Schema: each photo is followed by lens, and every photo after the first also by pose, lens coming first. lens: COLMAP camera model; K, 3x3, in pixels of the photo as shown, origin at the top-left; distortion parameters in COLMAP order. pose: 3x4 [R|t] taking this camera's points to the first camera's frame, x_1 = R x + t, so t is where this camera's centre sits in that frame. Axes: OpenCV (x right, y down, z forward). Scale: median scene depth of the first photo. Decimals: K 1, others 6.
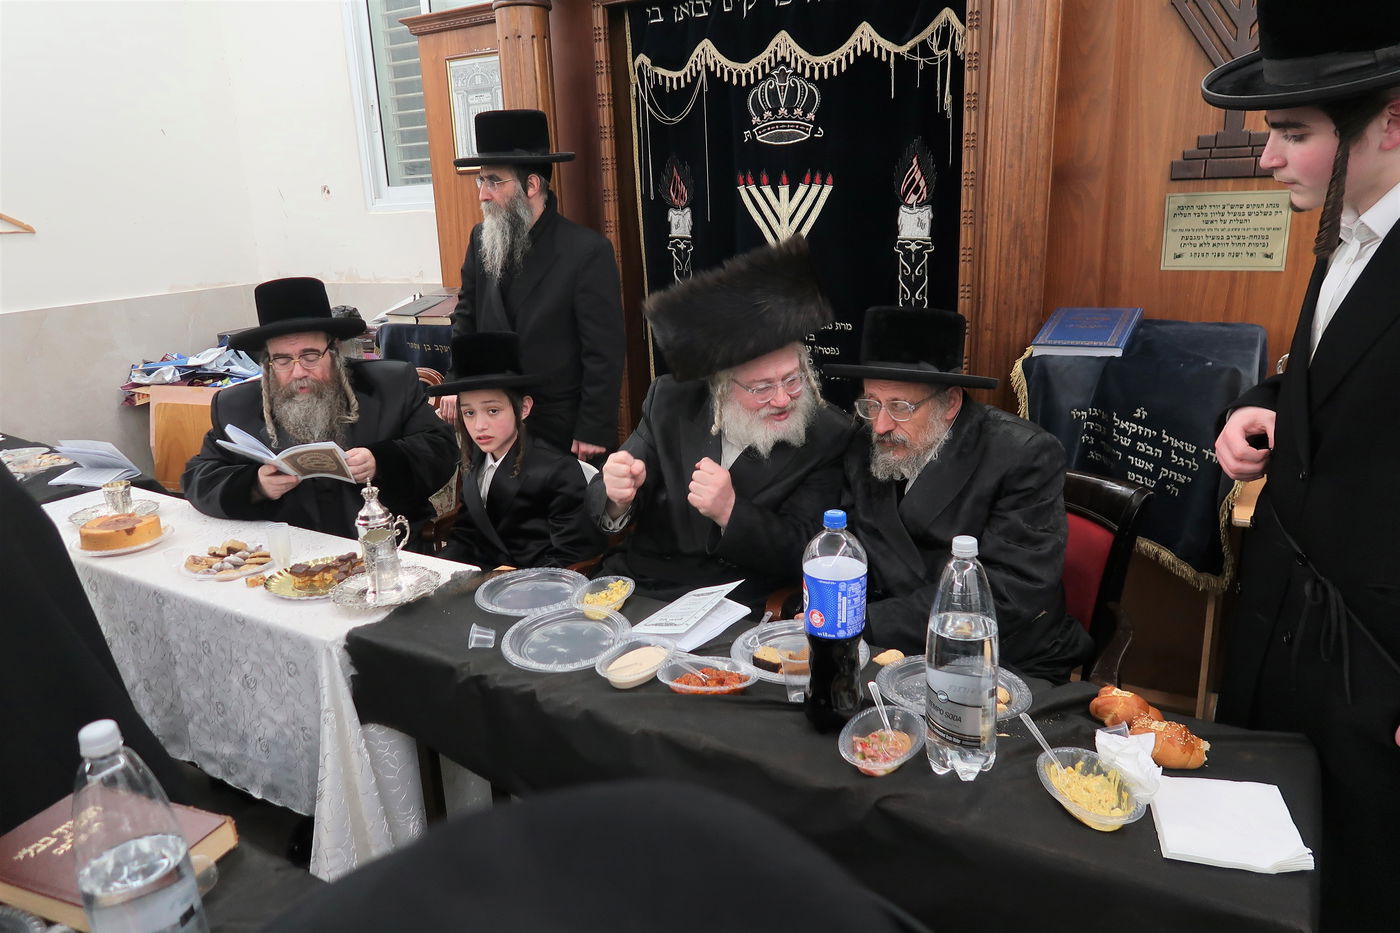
lens RADIAL K [[920.5, 0, 713.2], [0, 920.5, 473.6], [0, 0, 1]] dist [-0.044144, 0.009930]
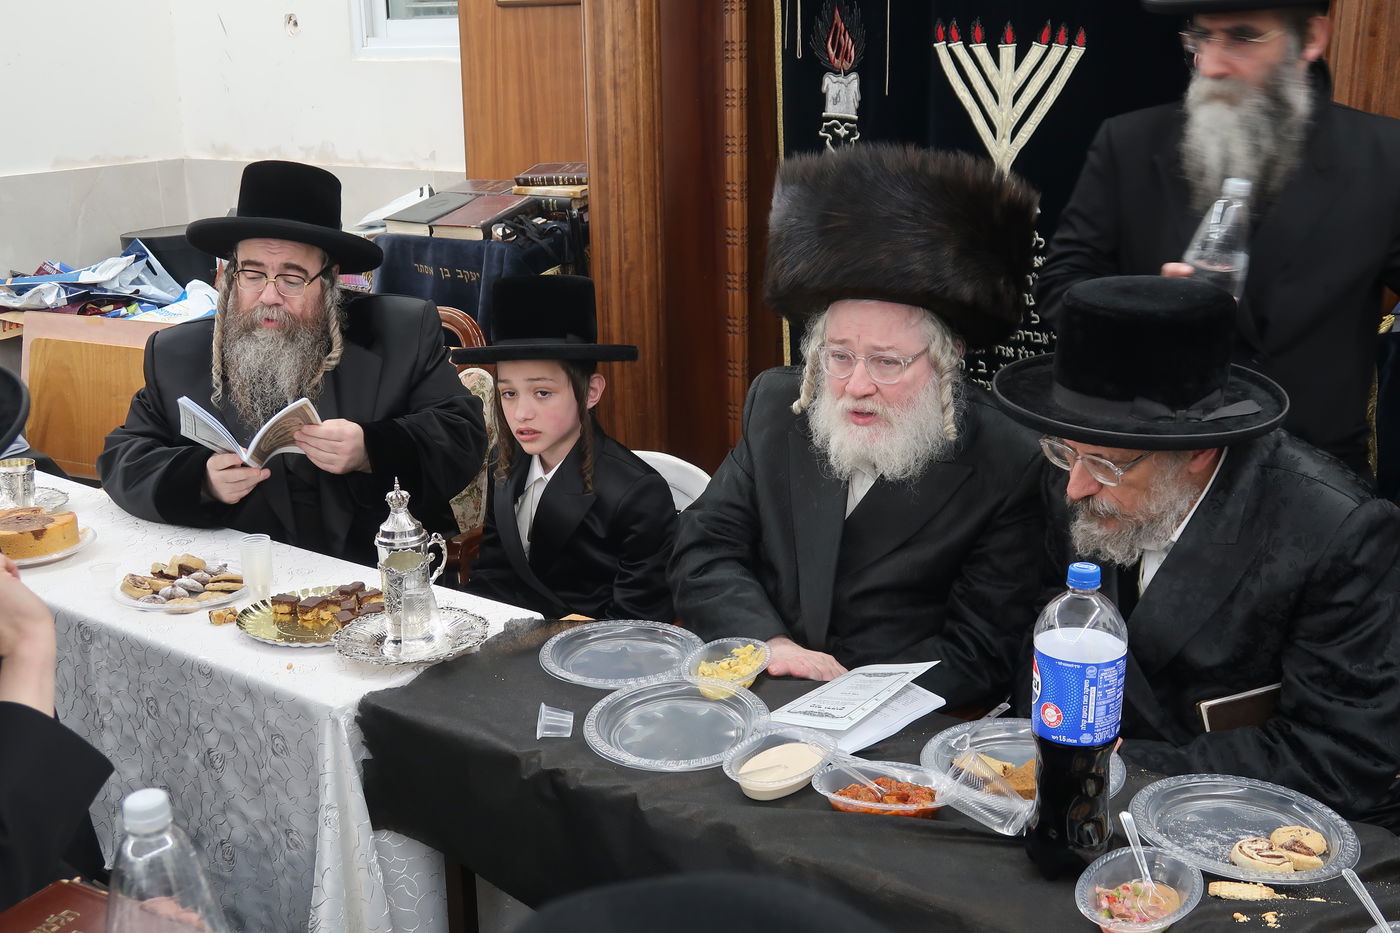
lens RADIAL K [[1516.3, 0, 712.8], [0, 1516.3, 470.9], [0, 0, 1]] dist [-0.030533, 0.000000]
pose [[0.995036, 0.046835, -0.087808, -0.023631], [-0.046827, 0.998901, 0.002152, -0.008923], [0.087812, 0.001971, 0.996135, -0.080010]]
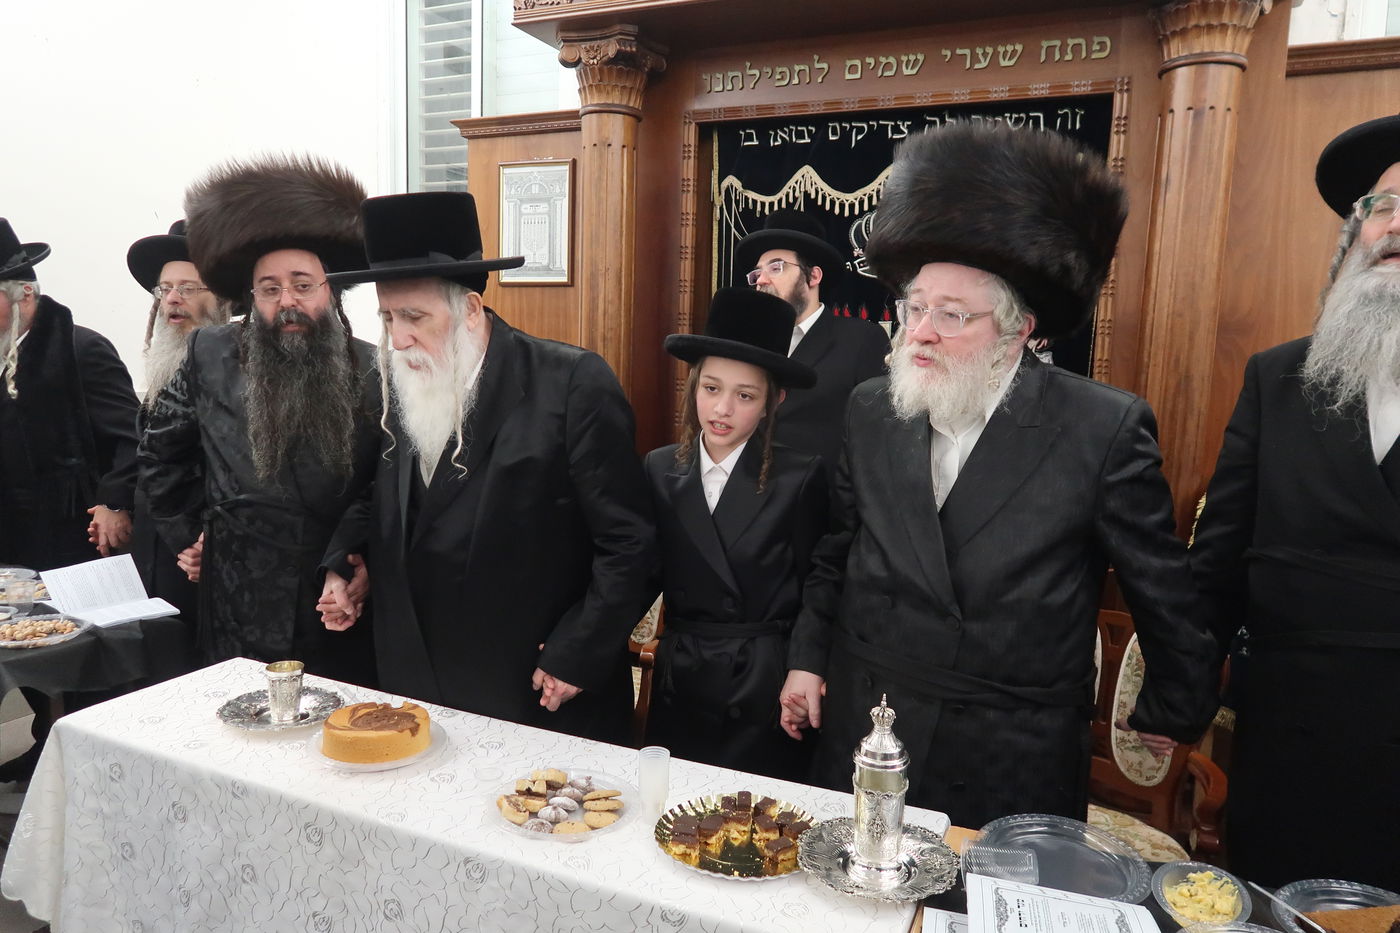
lens RADIAL K [[920.5, 0, 710.5], [0, 920.5, 471.2], [0, 0, 1]] dist [-0.044144, 0.009930]
pose [[0.994097, 0.056230, 0.092785, -0.194555], [-0.041627, 0.987438, -0.152423, -0.015920], [-0.100190, 0.147661, 0.983950, 0.133453]]
